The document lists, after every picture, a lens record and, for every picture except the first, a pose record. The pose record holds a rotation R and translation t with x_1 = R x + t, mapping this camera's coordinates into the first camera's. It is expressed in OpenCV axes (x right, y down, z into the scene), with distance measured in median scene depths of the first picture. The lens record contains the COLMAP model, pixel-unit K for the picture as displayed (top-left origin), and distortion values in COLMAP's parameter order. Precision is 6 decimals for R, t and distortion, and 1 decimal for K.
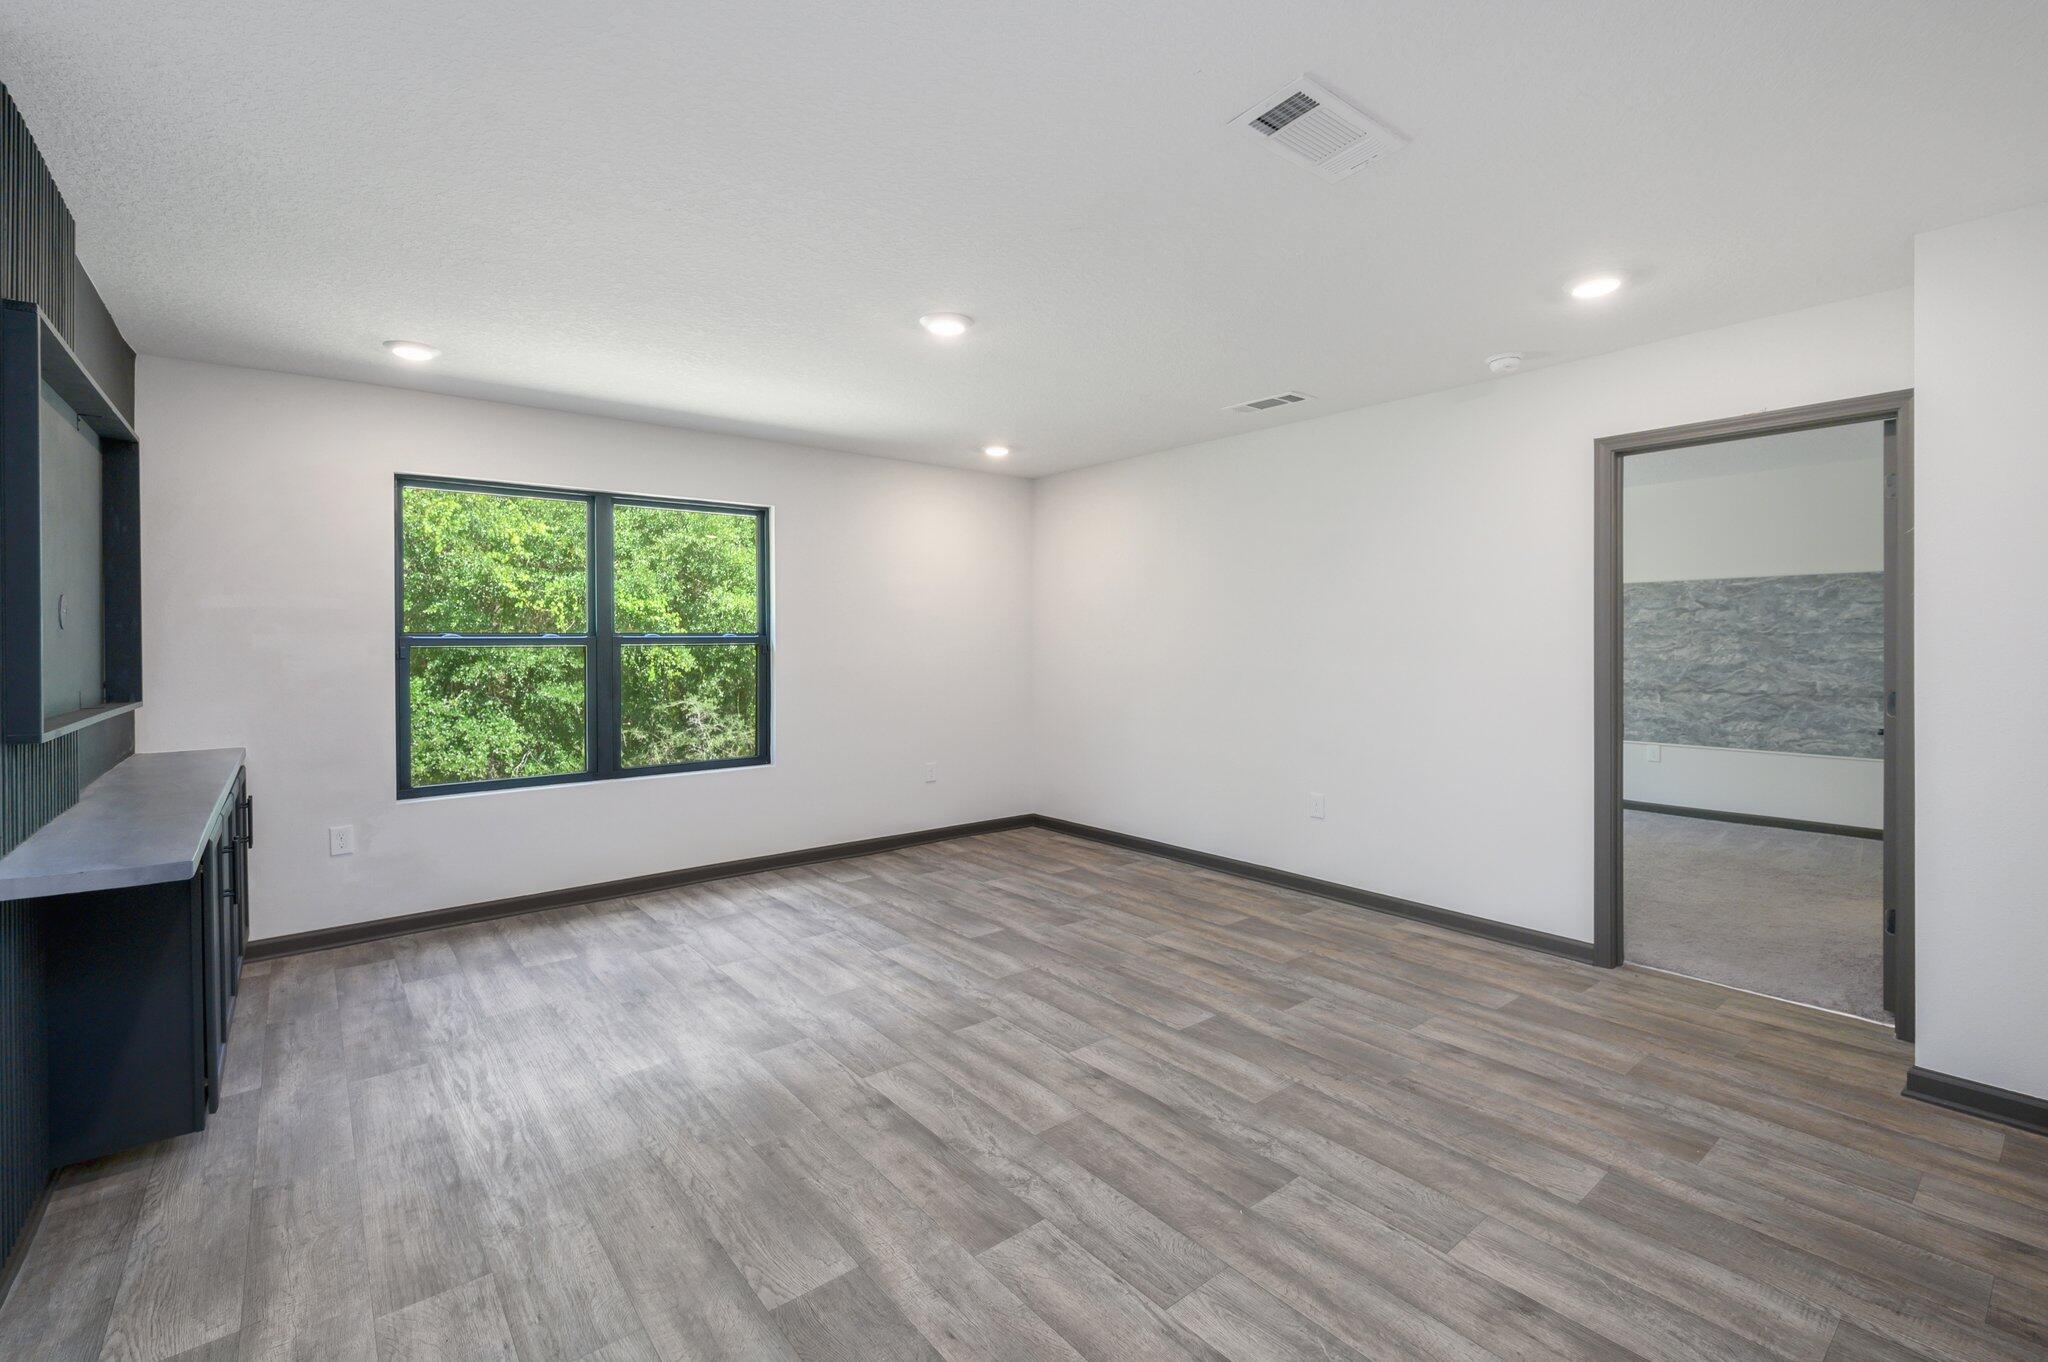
lens RADIAL K [[855.3, 0, 981.5], [0, 855.3, 654.5], [0, 0, 1]] dist [-0.000533, 0.001342]
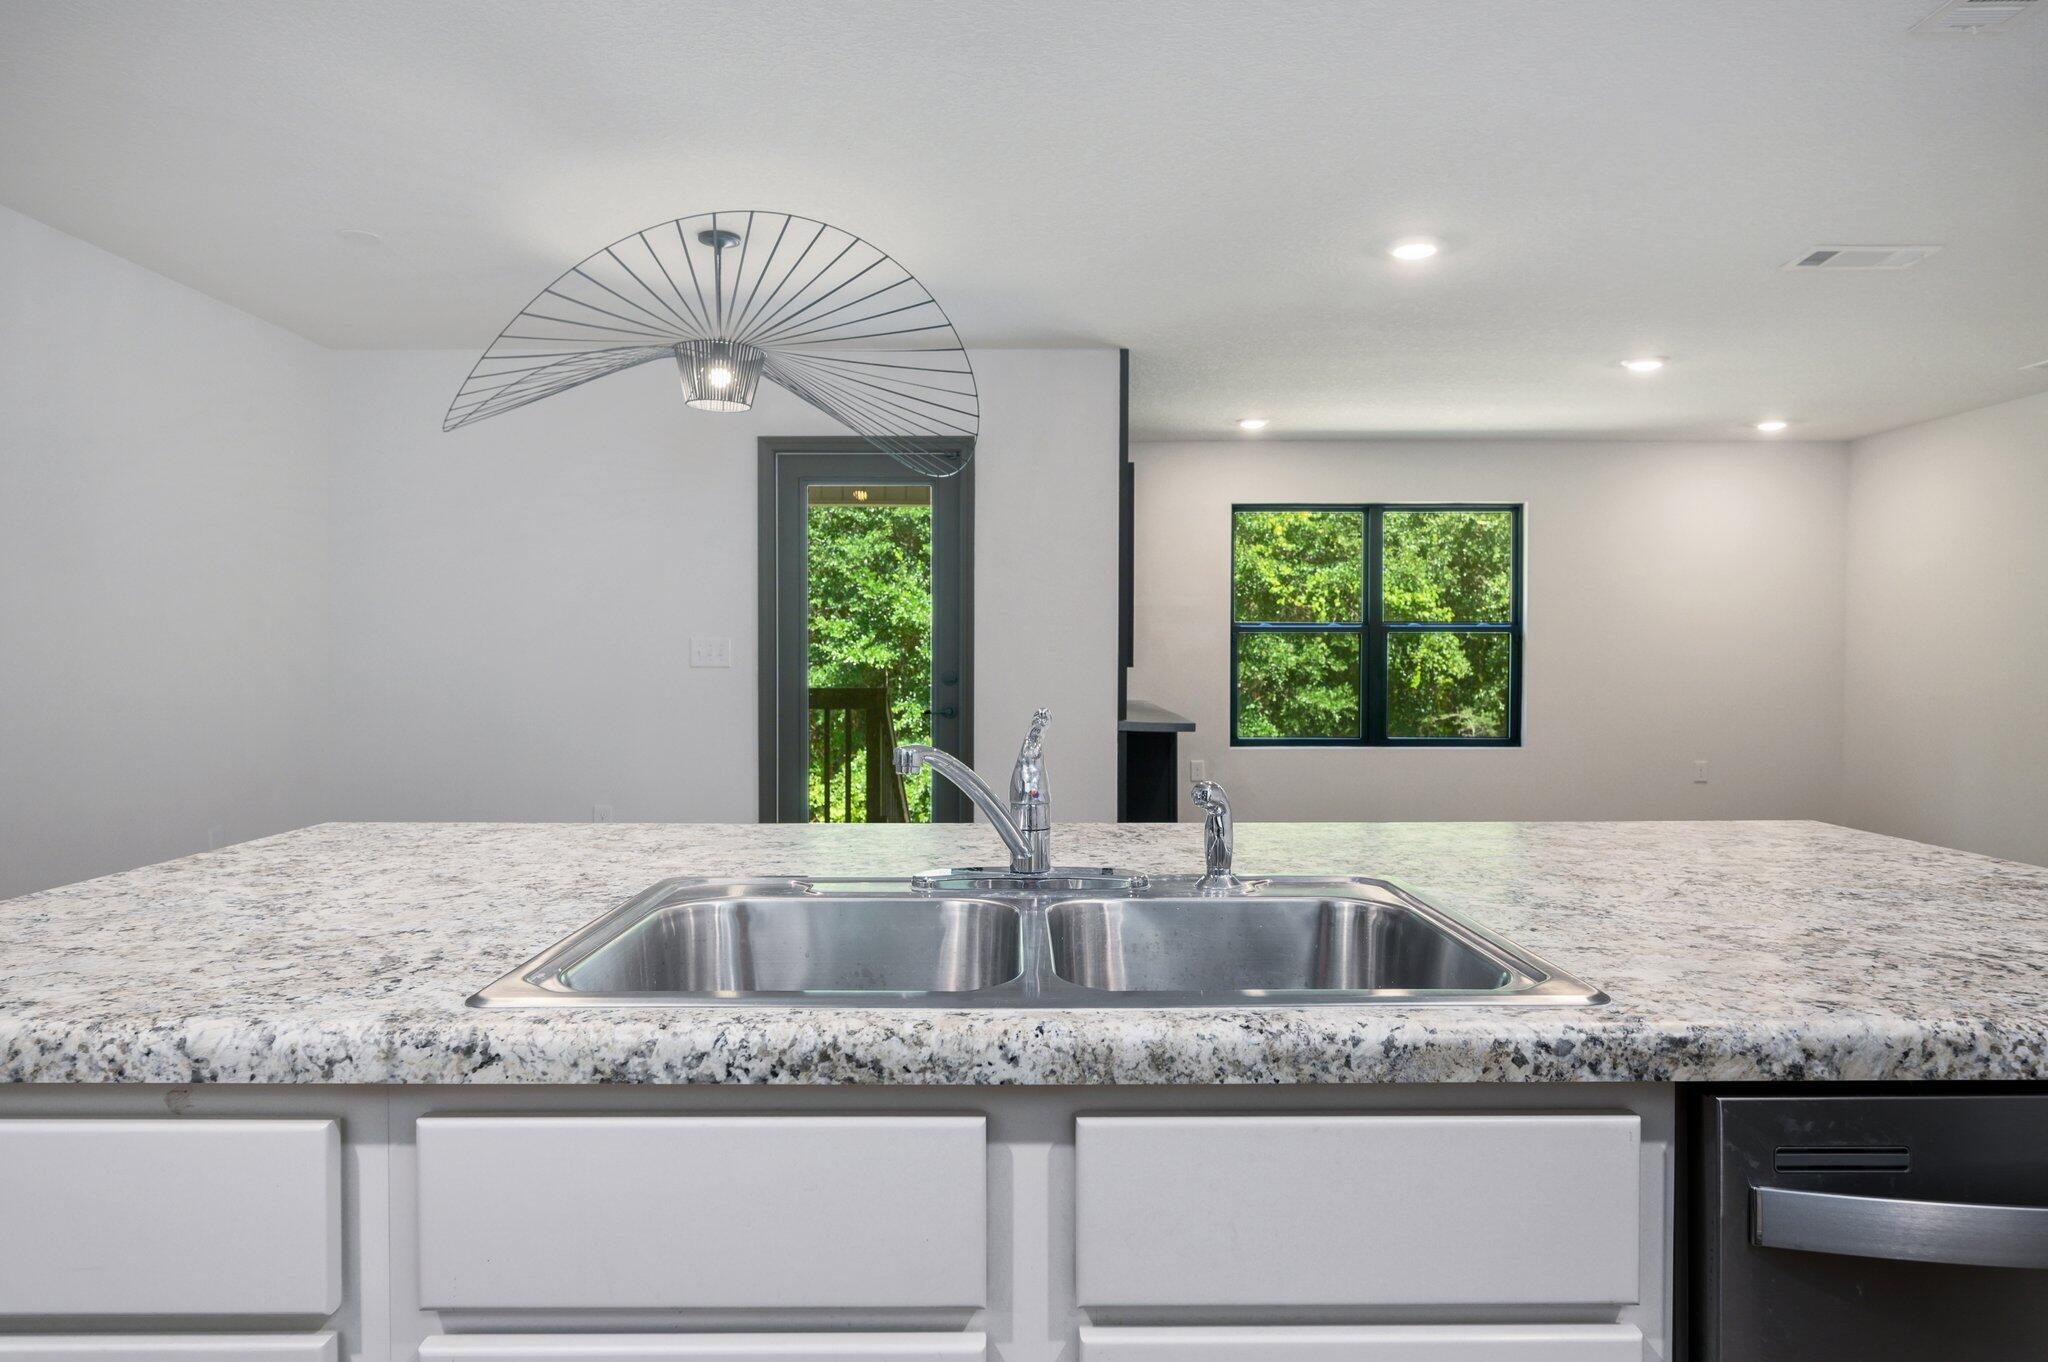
lens RADIAL K [[1304.0, 0, 1031.4], [0, 1304.0, 684.1], [0, 0, 1]] dist [-0.041499, -0.000741]
pose [[0.788207, 0.019339, -0.615106, 0.113956], [-0.014030, 0.999811, 0.013456, 0.016615], [0.615250, -0.001976, 0.788329, -0.276462]]
